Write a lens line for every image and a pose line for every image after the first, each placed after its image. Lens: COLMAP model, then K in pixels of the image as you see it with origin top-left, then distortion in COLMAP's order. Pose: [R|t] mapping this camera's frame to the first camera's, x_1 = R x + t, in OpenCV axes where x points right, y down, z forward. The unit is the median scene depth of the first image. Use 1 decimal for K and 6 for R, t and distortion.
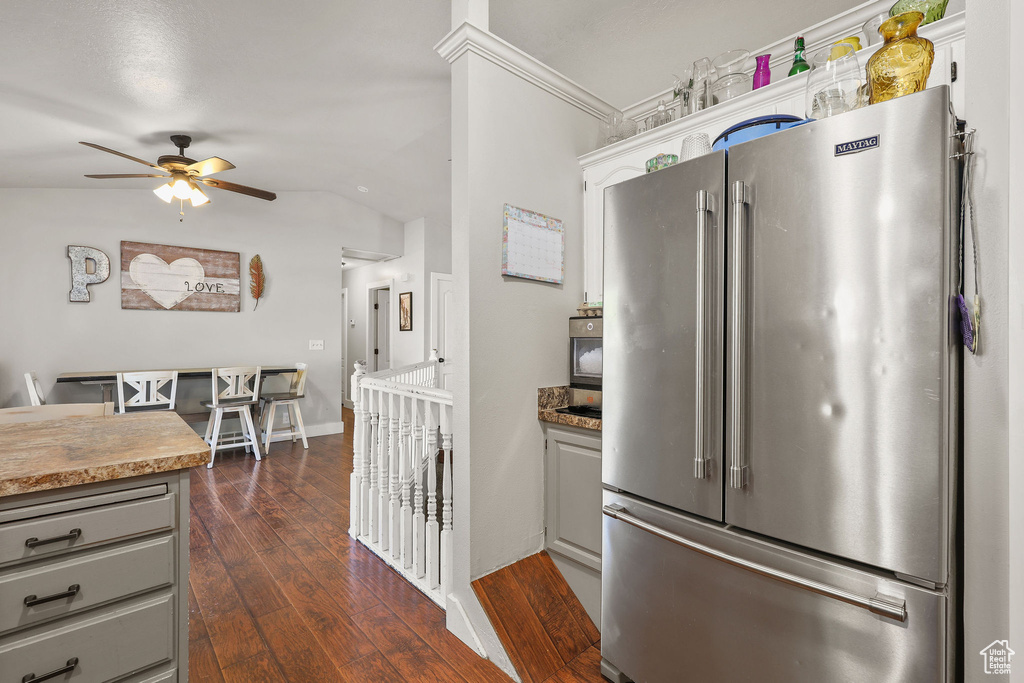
lens RADIAL K [[452.2, 0, 512.0], [0, 452.2, 341.5], [0, 0, 1]] dist [0.002413, 0.000202]
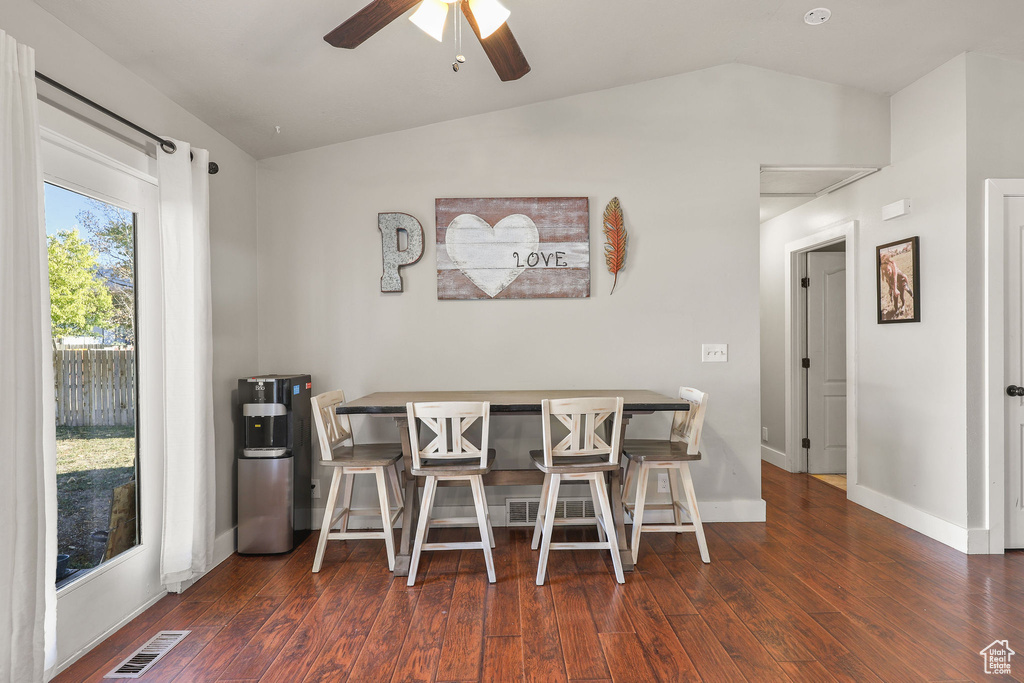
lens RADIAL K [[452.2, 0, 512.0], [0, 452.2, 341.5], [0, 0, 1]] dist [0.002413, 0.000202]
pose [[0.741714, -0.007019, -0.670679, -0.300679], [0.005272, 0.999975, -0.004635, -0.005455], [0.670695, -0.000098, 0.741733, 0.528944]]
